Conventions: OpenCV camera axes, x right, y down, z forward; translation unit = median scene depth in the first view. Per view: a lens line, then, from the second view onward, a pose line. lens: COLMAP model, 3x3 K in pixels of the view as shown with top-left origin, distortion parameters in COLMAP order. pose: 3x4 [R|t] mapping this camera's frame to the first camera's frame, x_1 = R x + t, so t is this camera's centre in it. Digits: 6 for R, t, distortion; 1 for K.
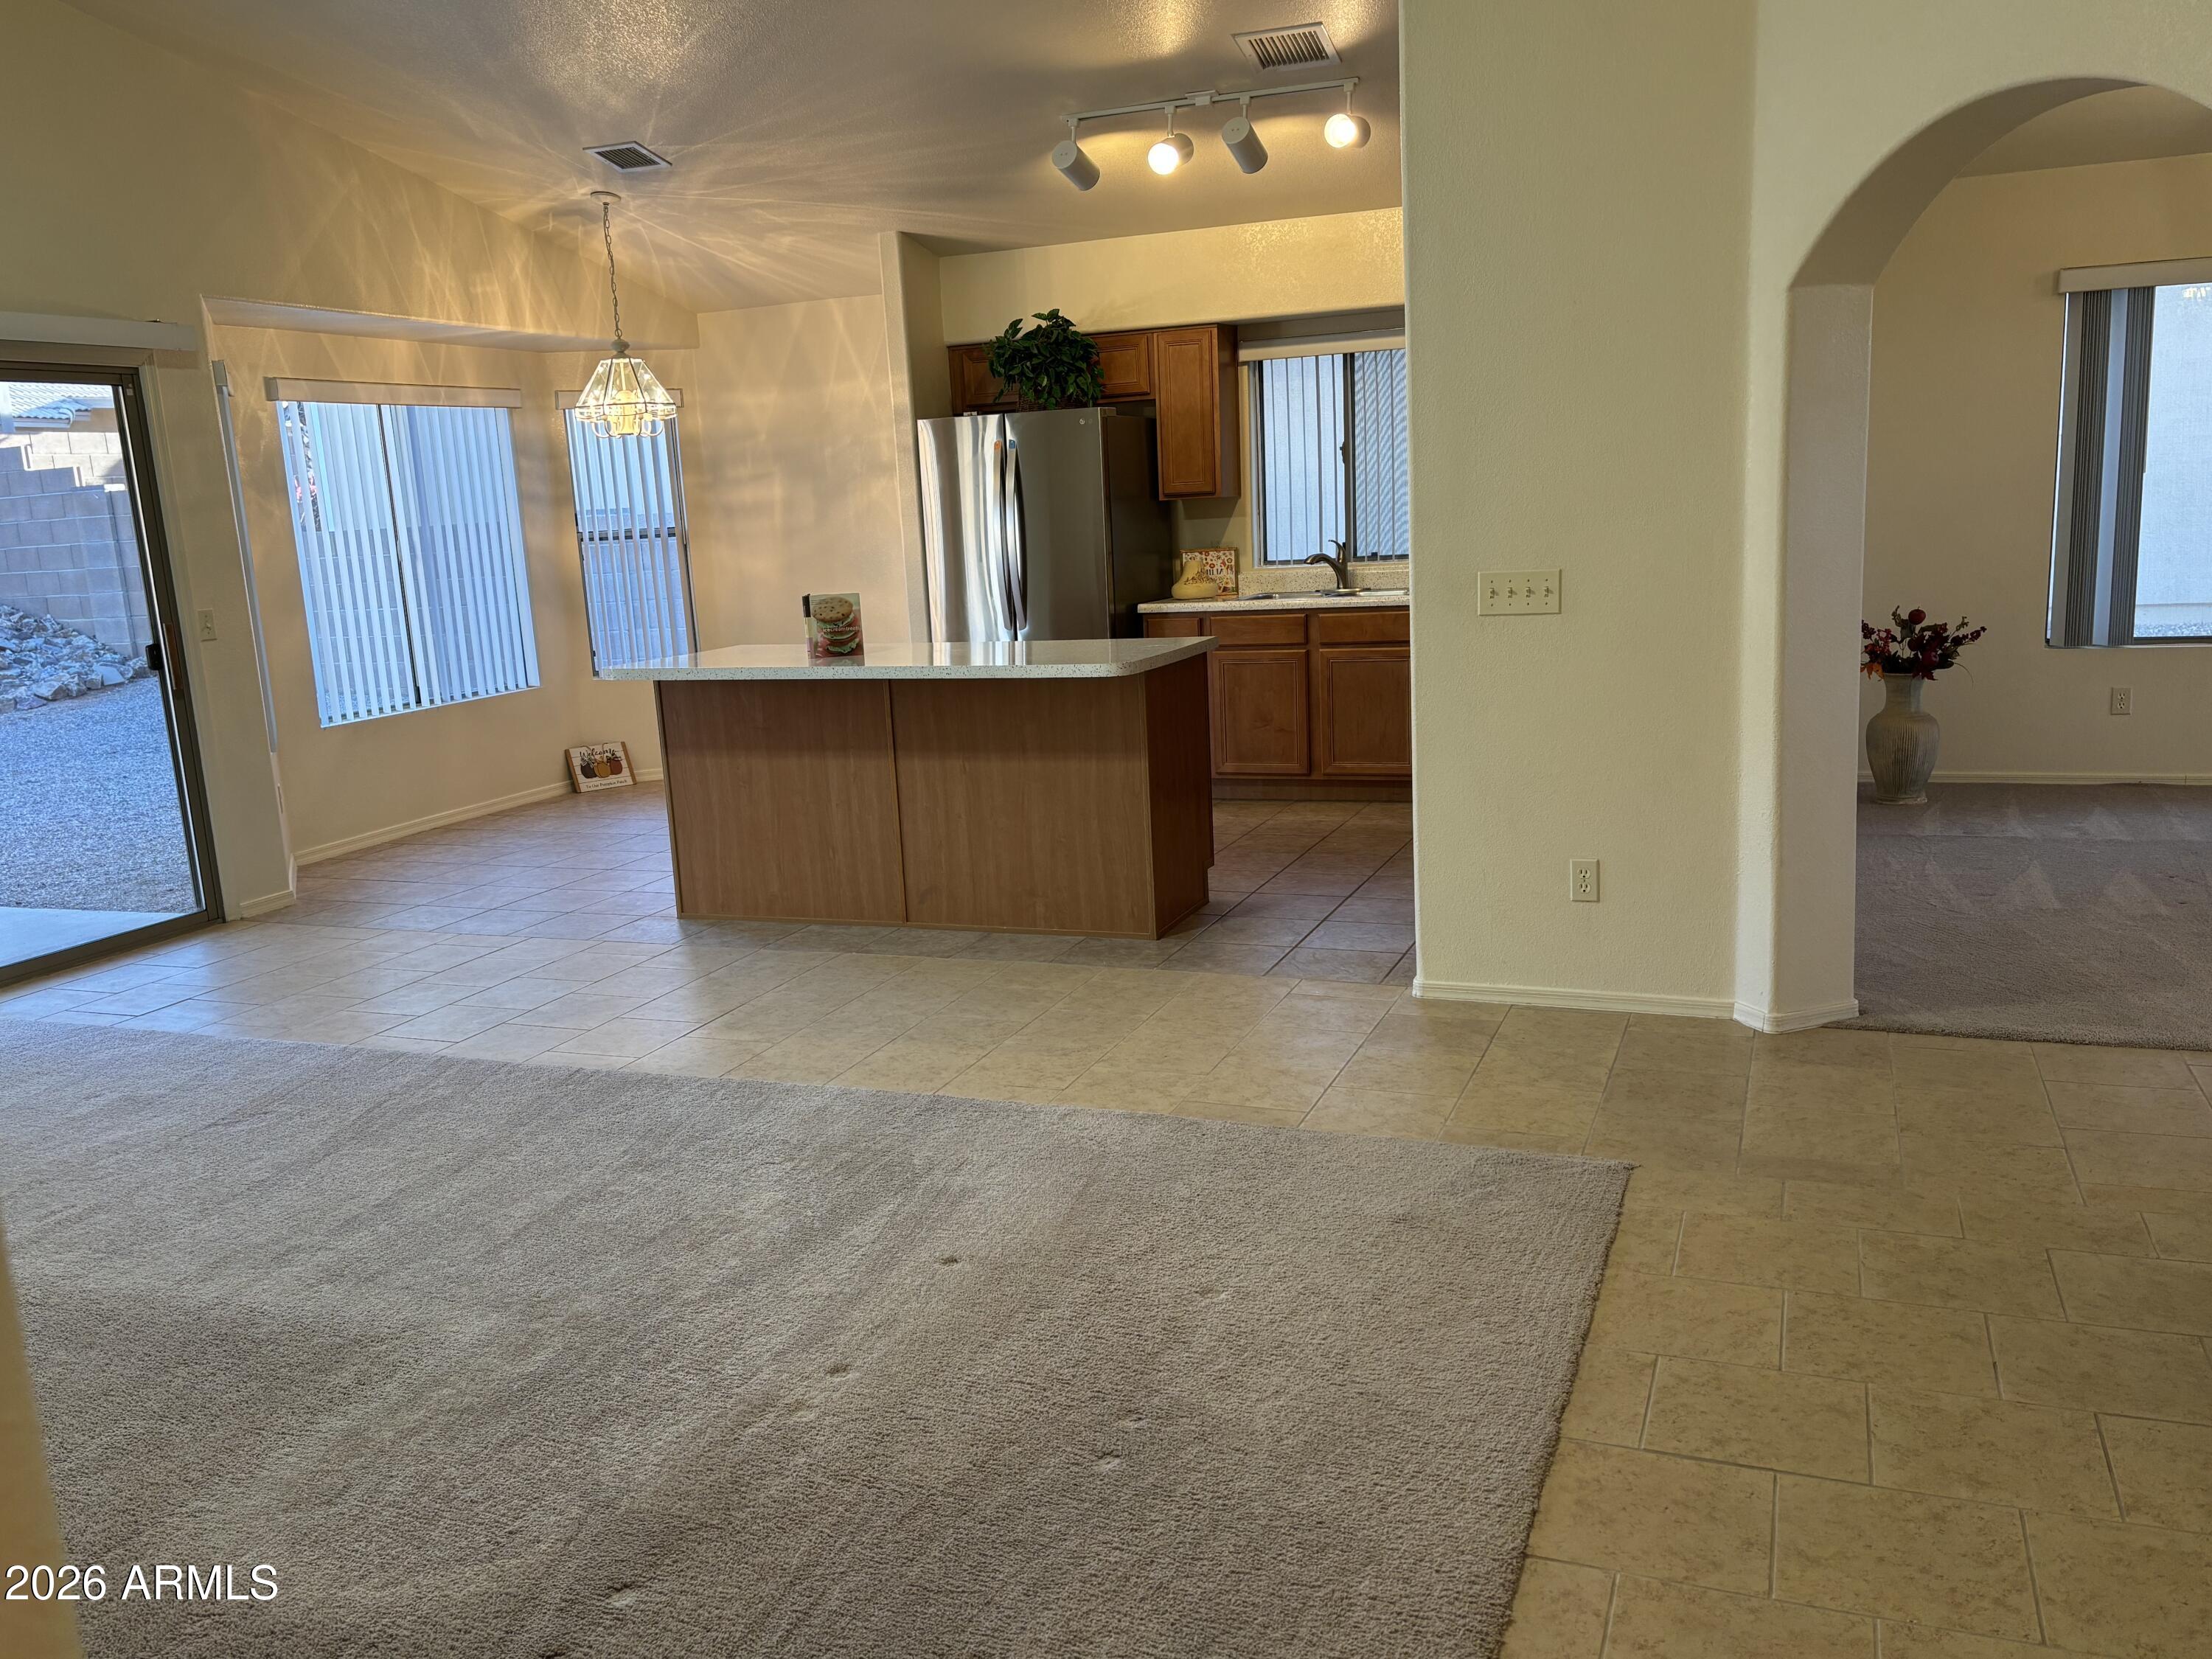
lens RADIAL K [[1851.4, 0, 1106.0], [0, 1851.4, 829.5], [0, 0, 1]] dist [0.107242, -0.074384]
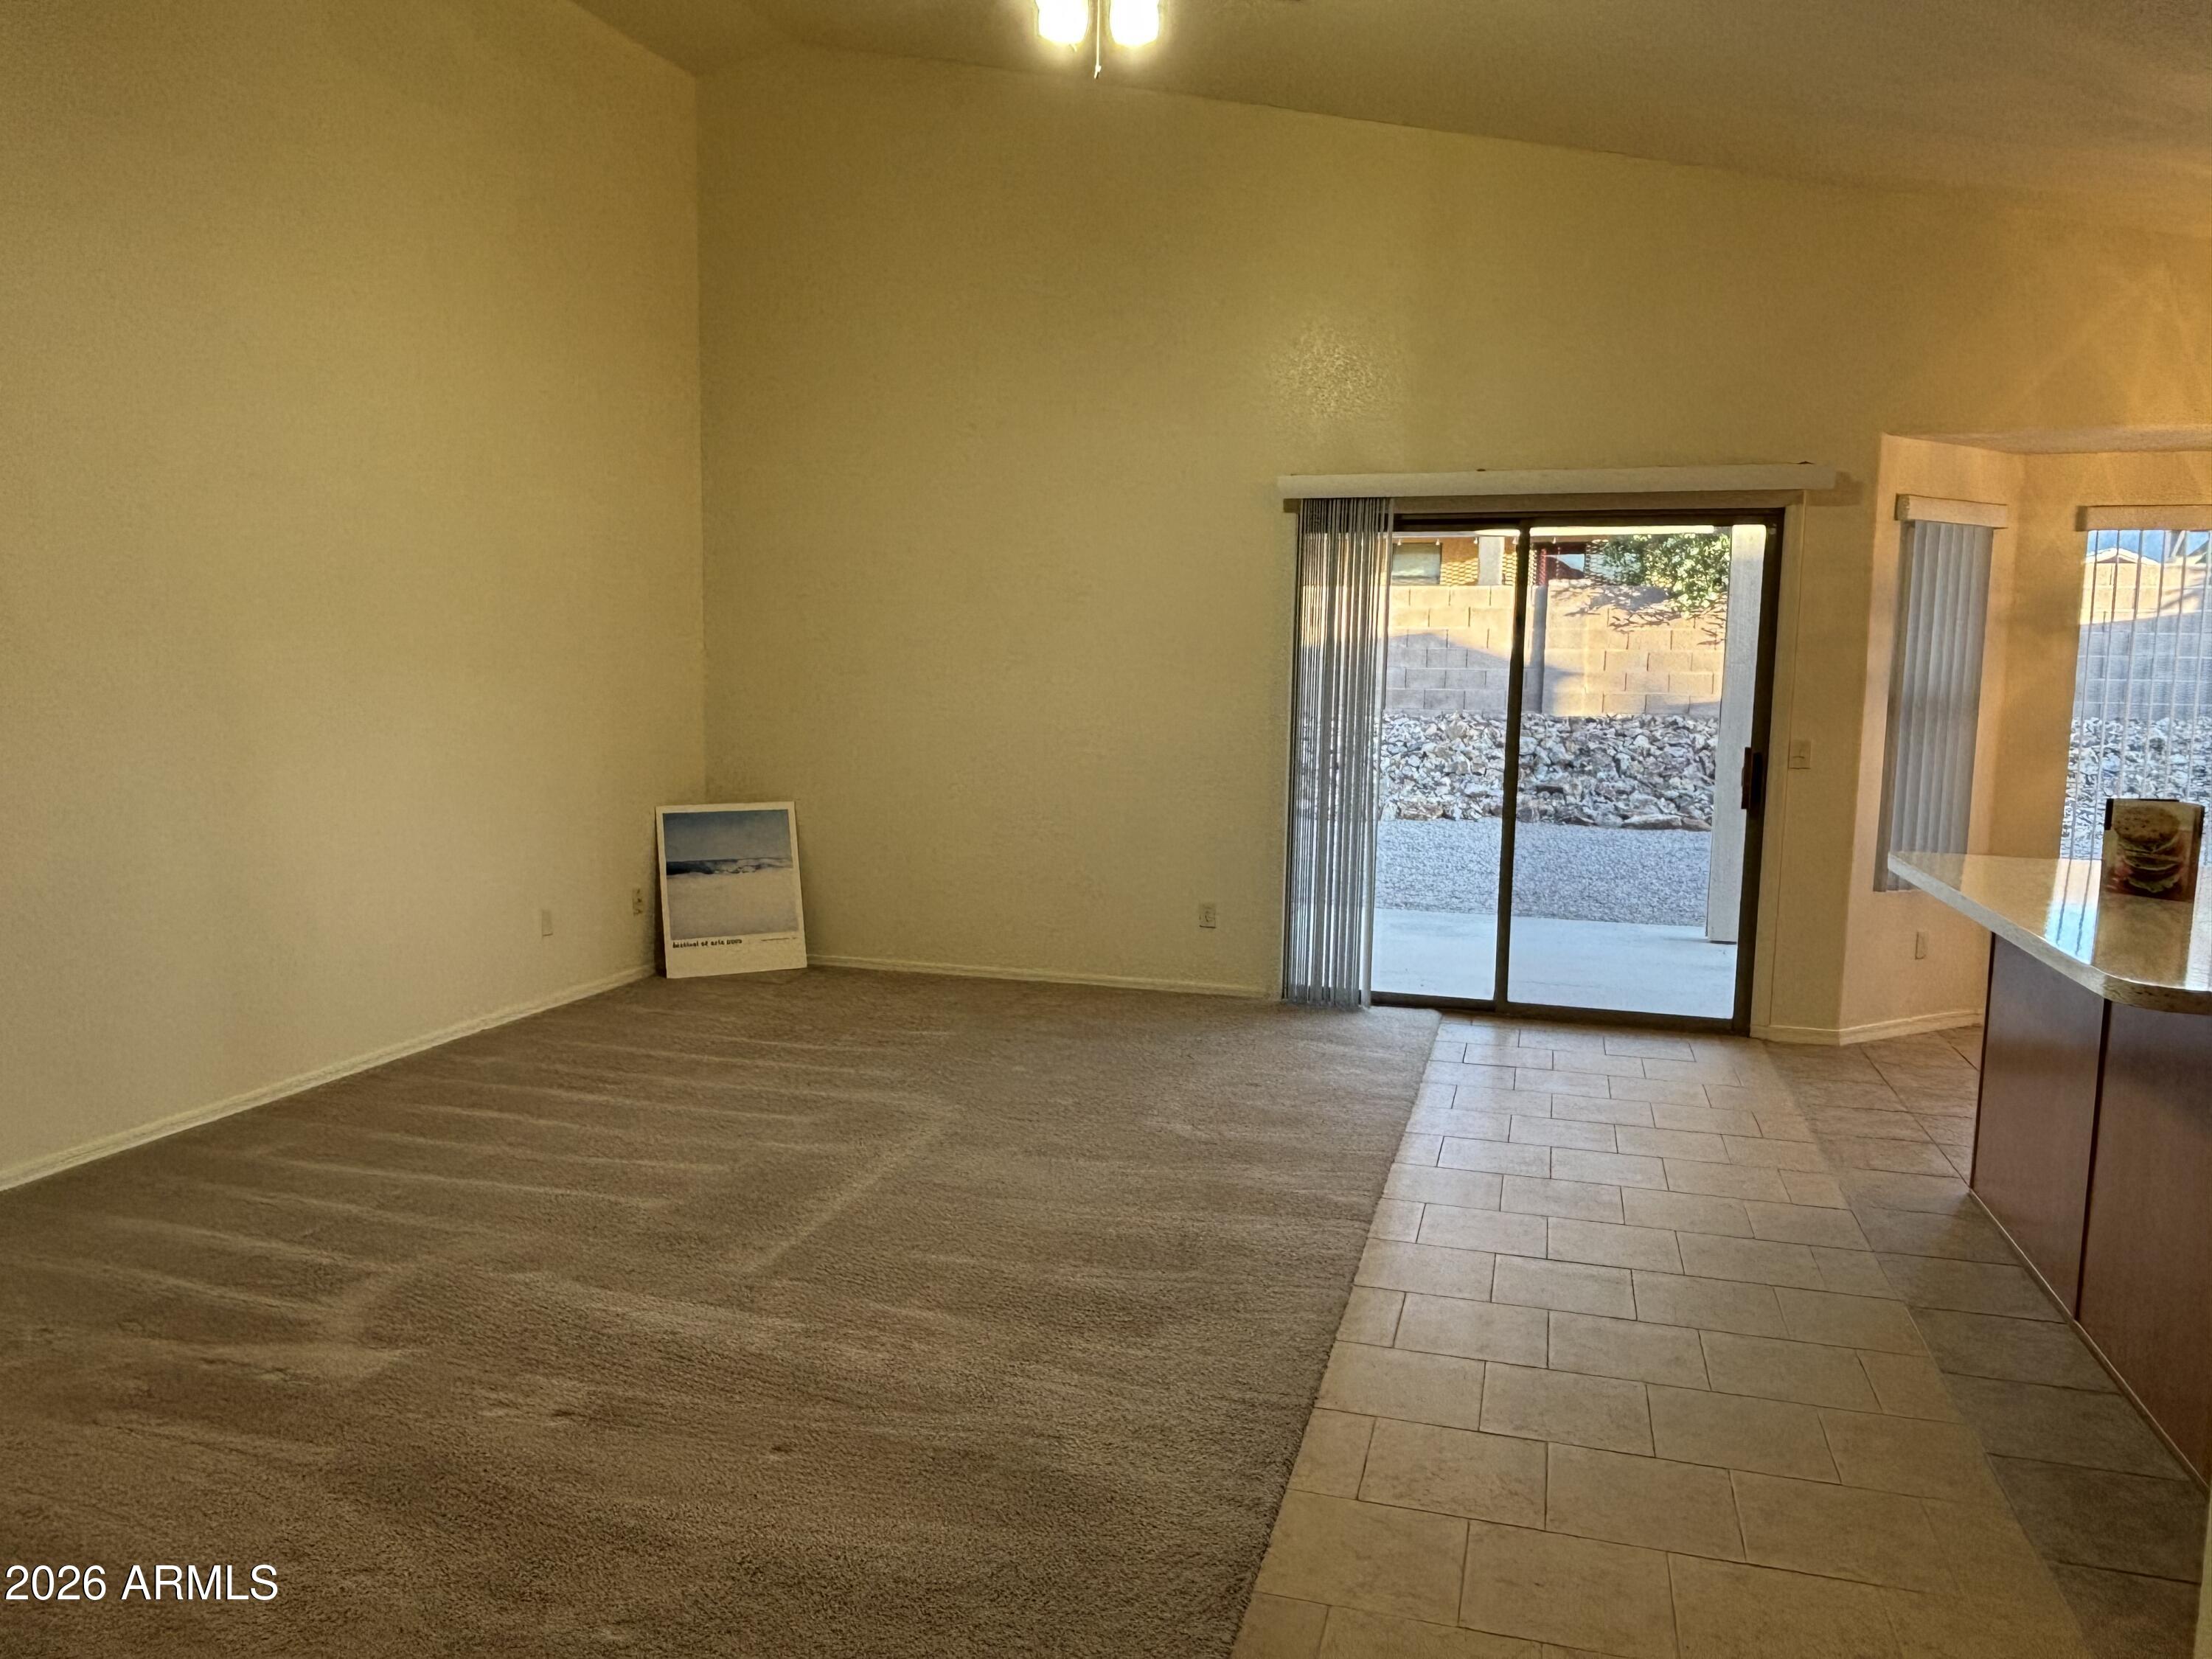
lens RADIAL K [[1576.0, 0, 1107.3], [0, 1576.0, 843.3], [0, 0, 1]] dist [0.052250, -0.045868]
pose [[0.097224, 0.168365, -0.980918, 0.352477], [-0.203533, 0.968122, 0.145995, -0.114849], [0.974229, 0.185455, 0.128392, 0.551876]]
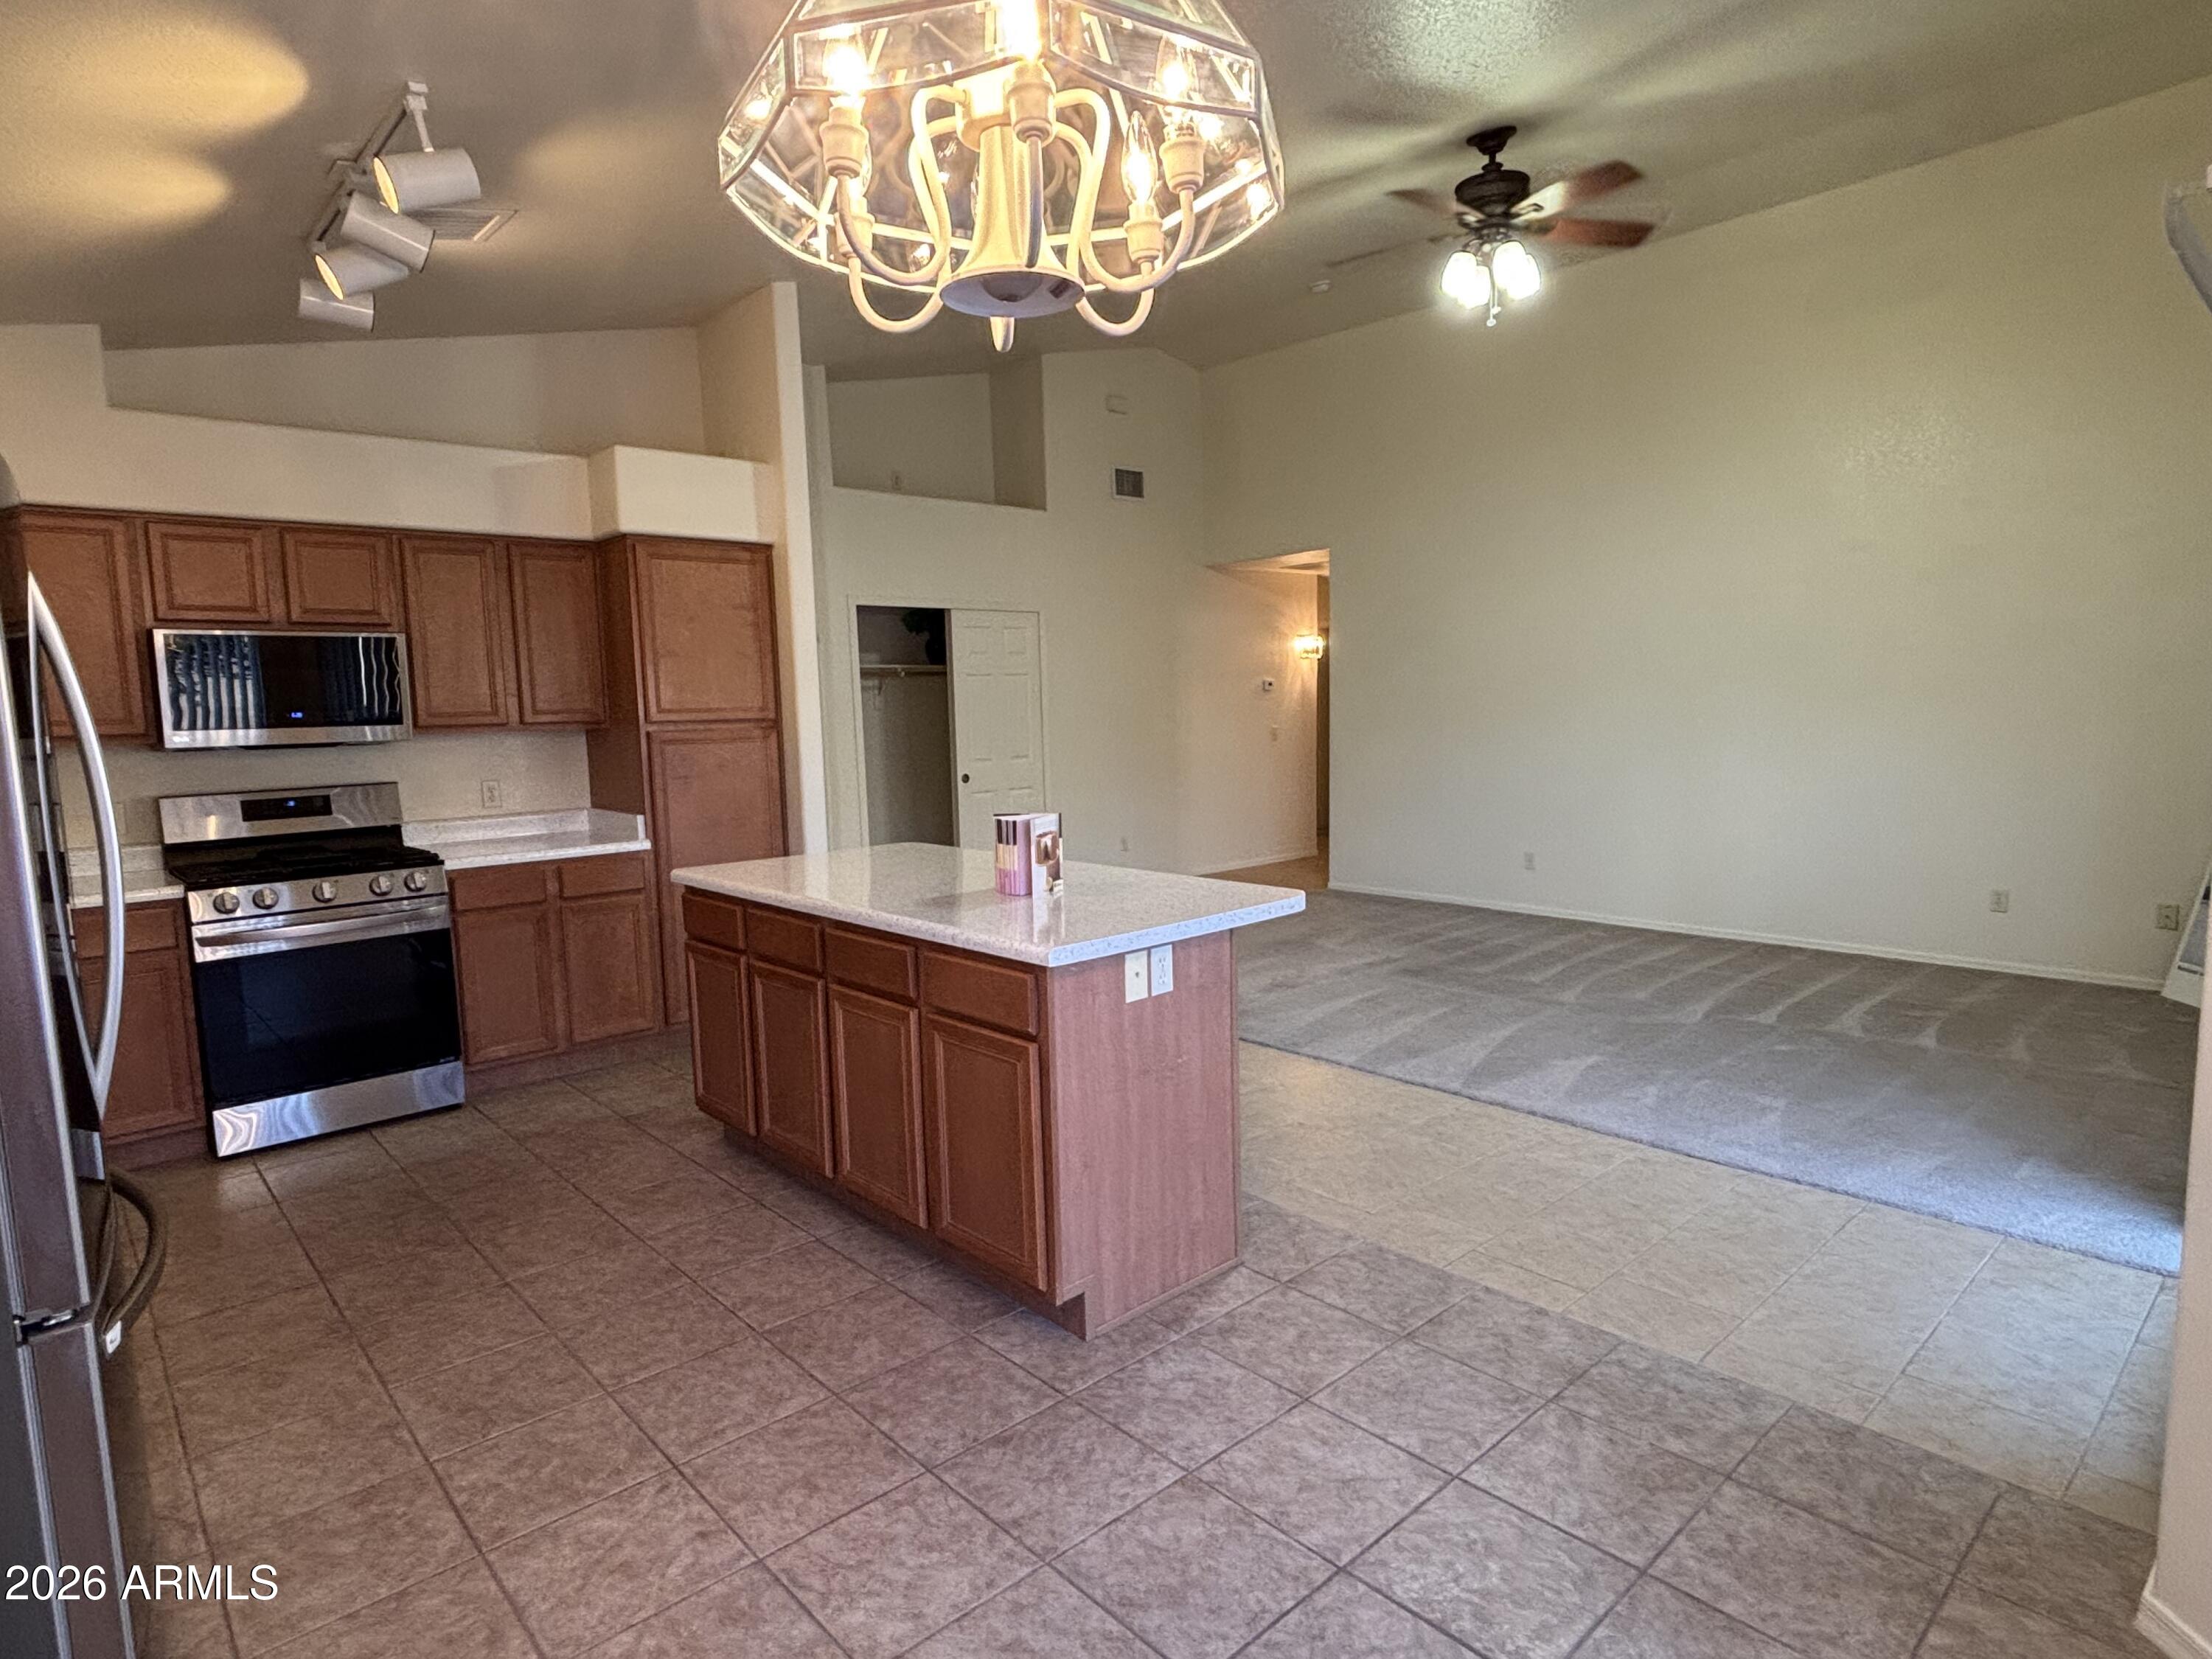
lens RADIAL K [[1215.3, 0, 1106.0], [0, 1215.3, 829.5], [0, 0, 1]] dist [-0.000413, -0.000926]
pose [[-0.897451, 0.029380, 0.440135, -0.383043], [0.152299, 0.957061, 0.246657, -0.234949], [-0.413990, 0.288395, -0.863389, 1.373816]]
